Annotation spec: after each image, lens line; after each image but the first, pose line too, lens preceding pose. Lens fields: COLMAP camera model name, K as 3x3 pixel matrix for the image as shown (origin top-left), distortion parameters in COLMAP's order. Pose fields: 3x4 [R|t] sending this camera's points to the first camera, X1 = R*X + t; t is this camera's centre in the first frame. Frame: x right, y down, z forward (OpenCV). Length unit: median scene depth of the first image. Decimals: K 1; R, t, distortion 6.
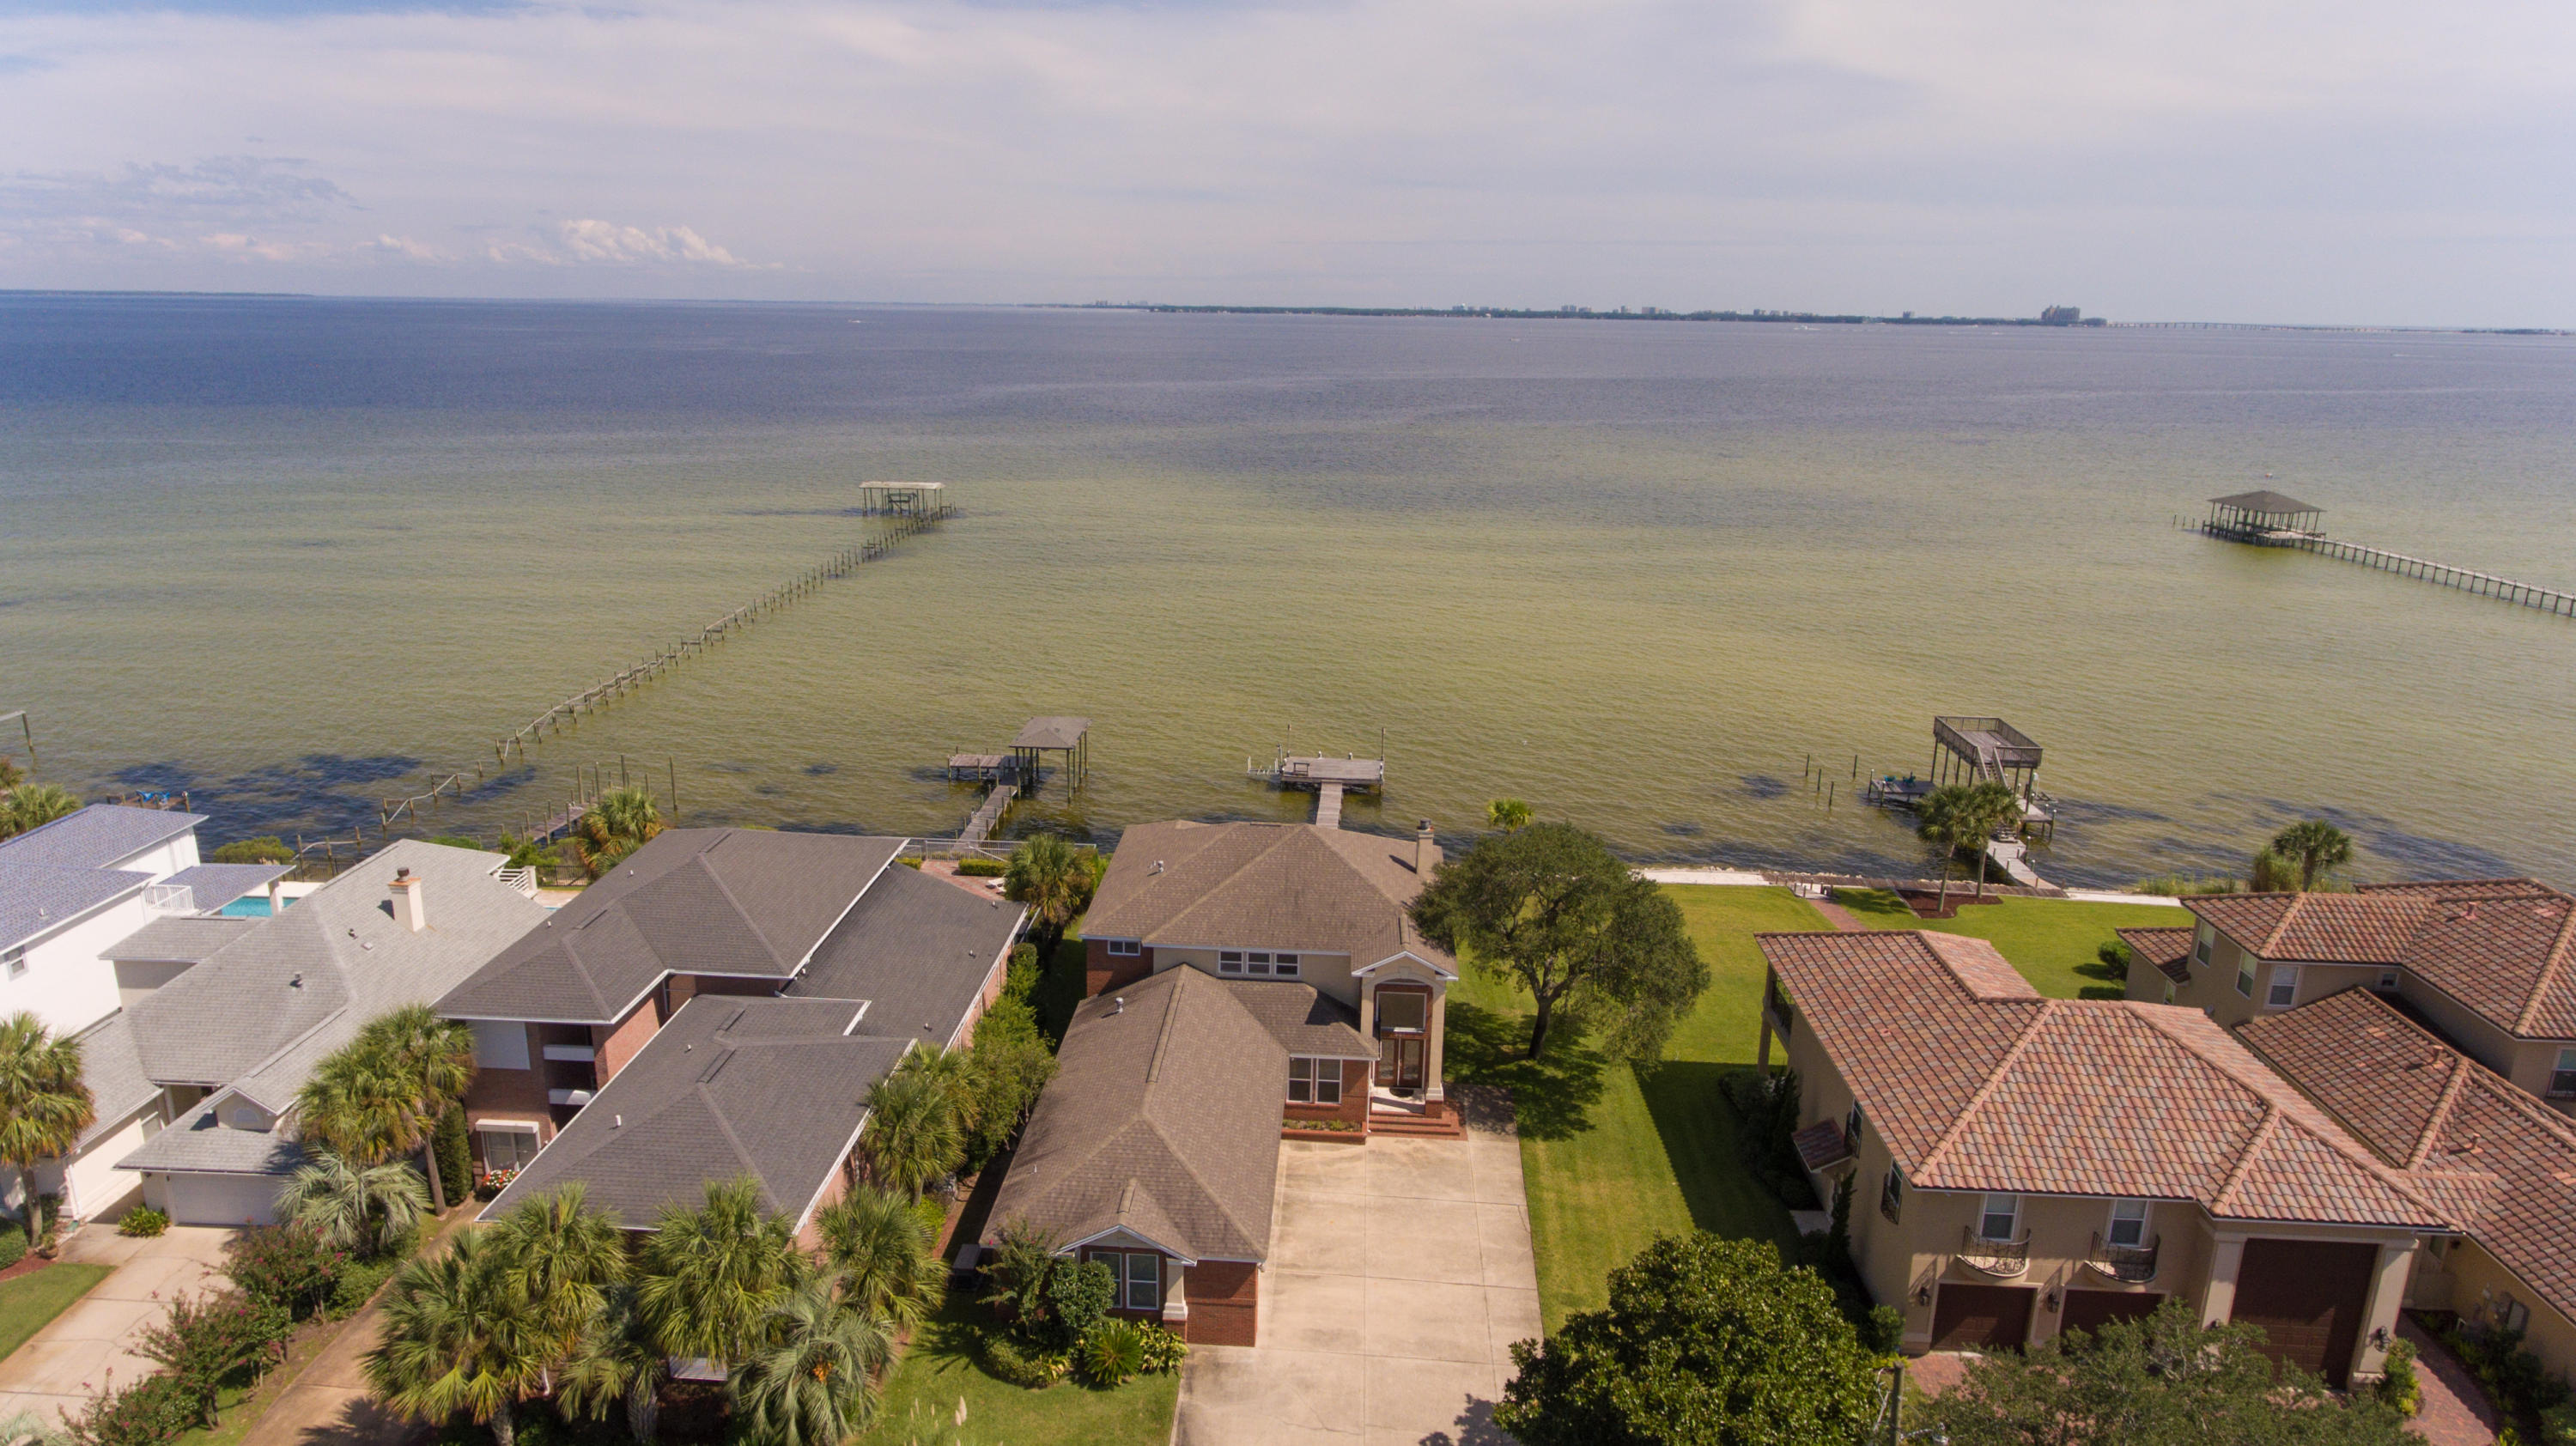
lens RADIAL K [[1517.1, 0, 1266.8], [0, 1517.1, 719.6], [0, 0, 1]] dist [0.008460, -0.006334]
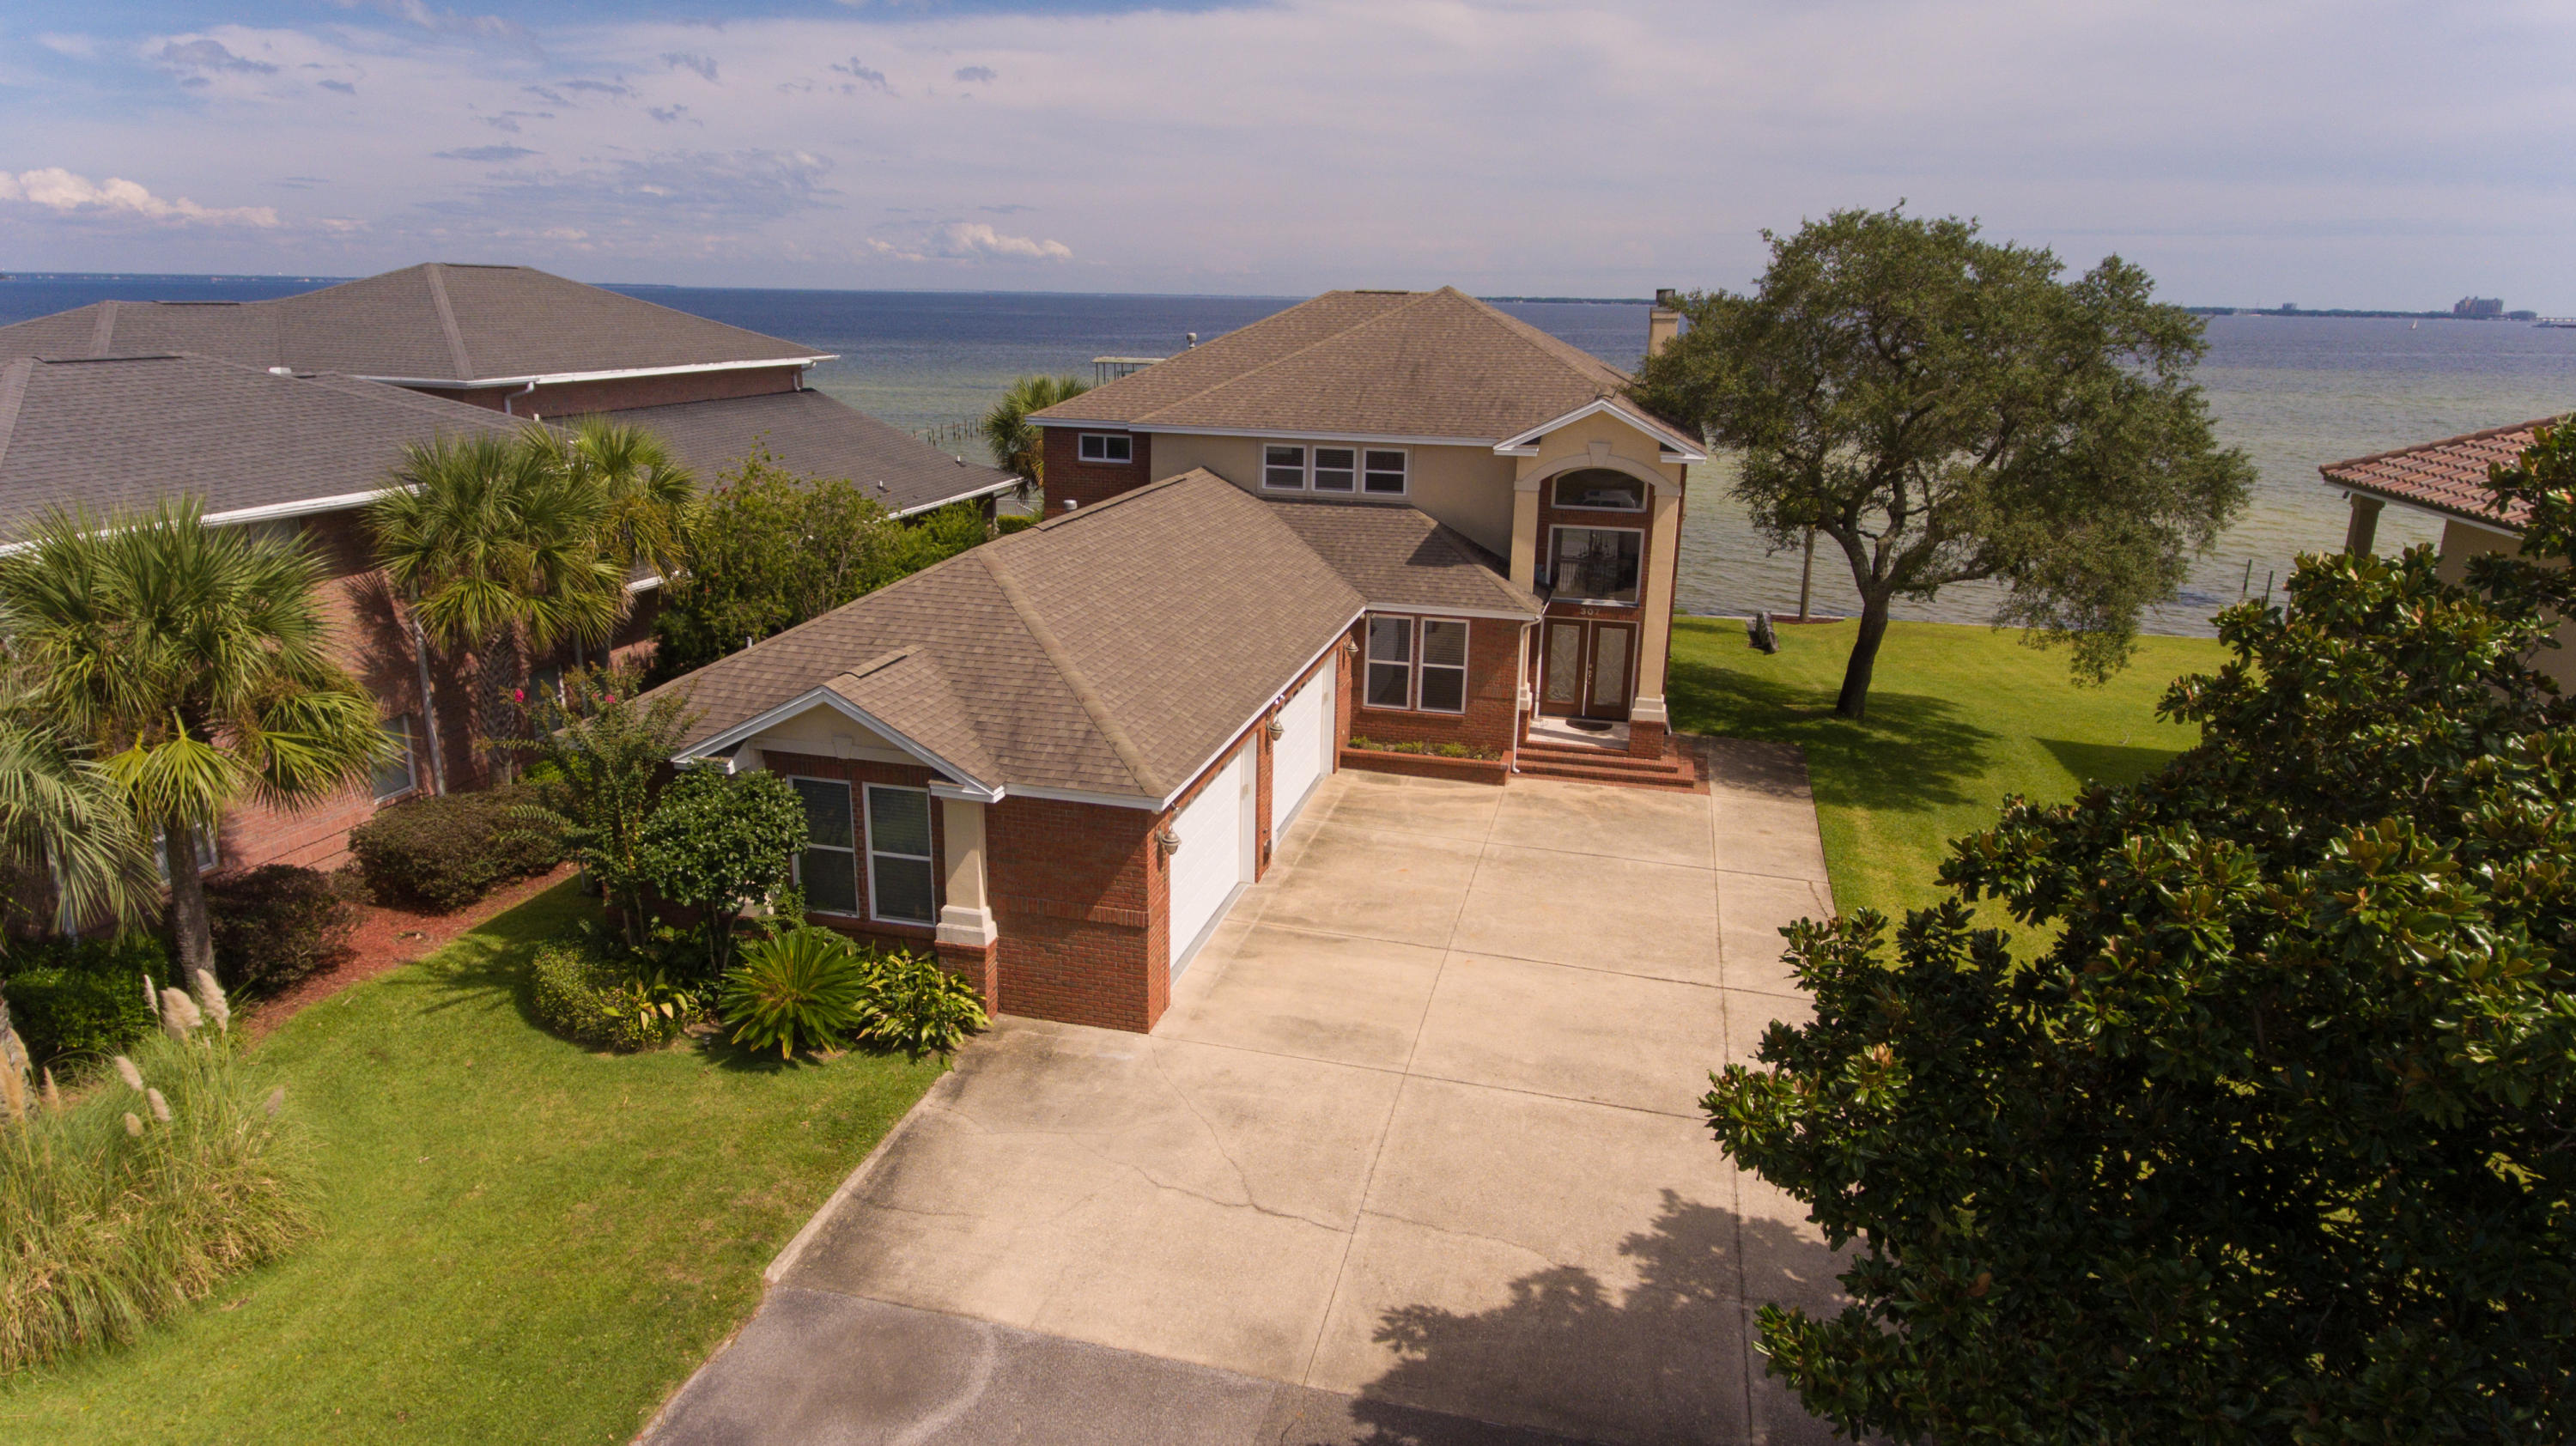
lens RADIAL K [[1517.1, 0, 1266.8], [0, 1517.1, 719.6], [0, 0, 1]] dist [0.008460, -0.006334]
pose [[0.982490, 0.052387, -0.178797, 0.082338], [-0.051668, 0.998627, 0.008681, 0.276805], [0.179006, 0.000709, 0.983848, 0.510247]]
